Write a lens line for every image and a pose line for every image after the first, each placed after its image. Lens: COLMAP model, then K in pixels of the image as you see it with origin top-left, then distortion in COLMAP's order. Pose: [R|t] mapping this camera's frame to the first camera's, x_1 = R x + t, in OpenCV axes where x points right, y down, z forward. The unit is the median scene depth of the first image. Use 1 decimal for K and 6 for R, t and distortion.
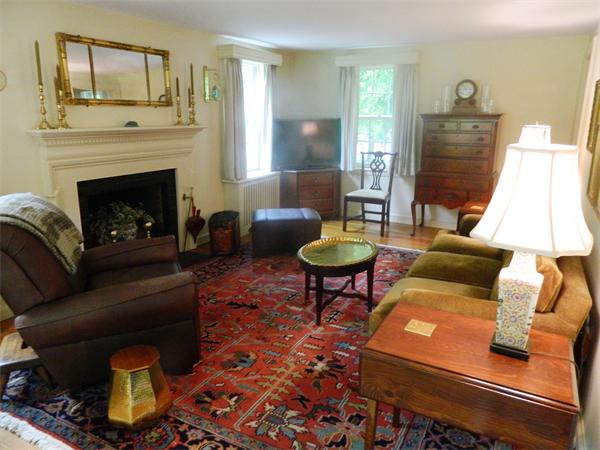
lens RADIAL K [[445.3, 0, 298.8], [0, 445.3, 225.7], [0, 0, 1]] dist [-0.002178, 0.002179]
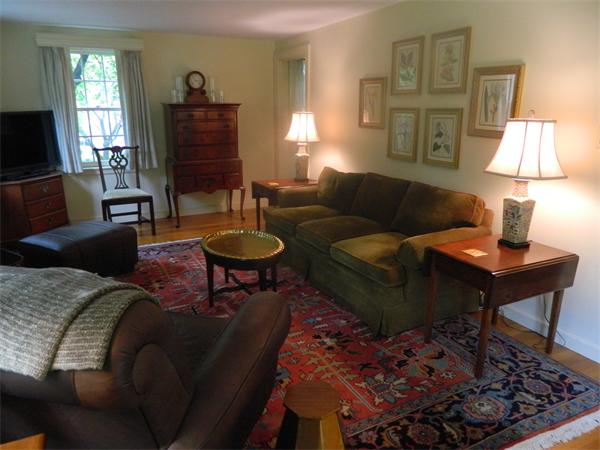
lens RADIAL K [[445.3, 0, 296.7], [0, 445.3, 224.9], [0, 0, 1]] dist [-0.002178, 0.002179]
pose [[0.571641, -0.222022, 0.789894, -0.787612], [0.208036, 0.970455, 0.122220, -0.102139], [-0.793692, 0.094461, 0.600941, 0.402291]]
